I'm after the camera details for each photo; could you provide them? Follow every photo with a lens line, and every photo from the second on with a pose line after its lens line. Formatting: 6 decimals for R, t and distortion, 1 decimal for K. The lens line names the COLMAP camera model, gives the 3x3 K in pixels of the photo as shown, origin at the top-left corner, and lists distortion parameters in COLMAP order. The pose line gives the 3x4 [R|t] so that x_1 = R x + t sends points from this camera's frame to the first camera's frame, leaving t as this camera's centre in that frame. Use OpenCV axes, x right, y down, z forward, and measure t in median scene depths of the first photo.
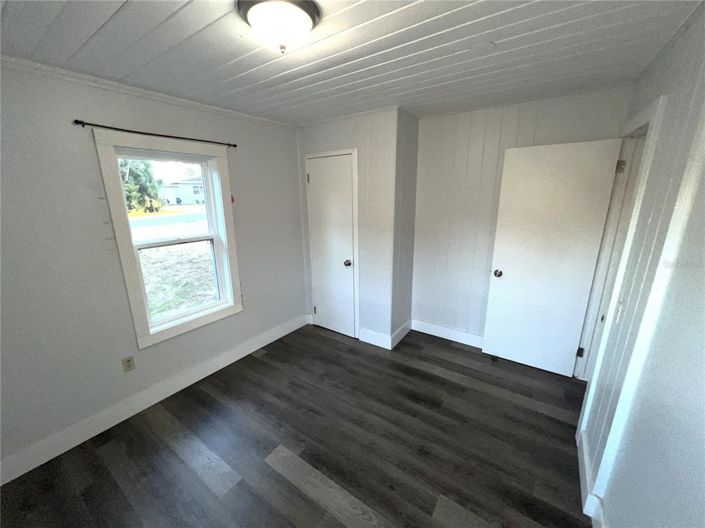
lens RADIAL K [[280.6, 0, 352.5], [0, 280.6, 264.0], [0, 0, 1]] dist [-0.000015, -0.000071]
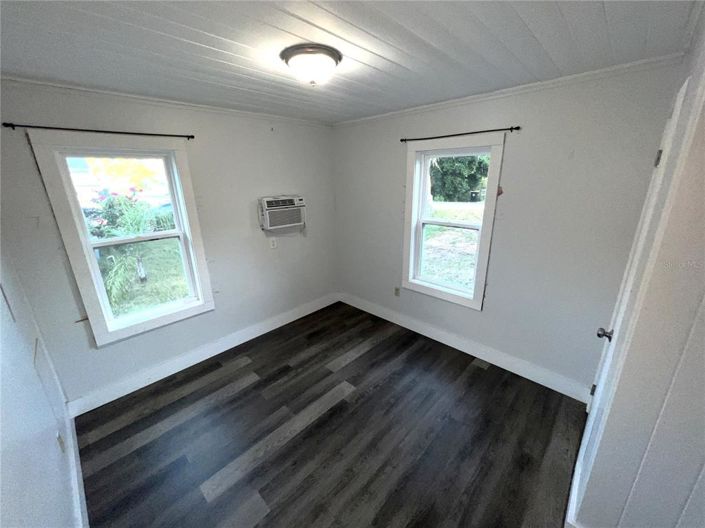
lens RADIAL K [[280.6, 0, 352.5], [0, 280.6, 264.0], [0, 0, 1]] dist [-0.000015, -0.000071]
pose [[-0.150850, 0.302894, -0.941010, 0.670695], [-0.231407, 0.914635, 0.331501, -0.249050], [0.961091, 0.267763, -0.067881, 0.804416]]
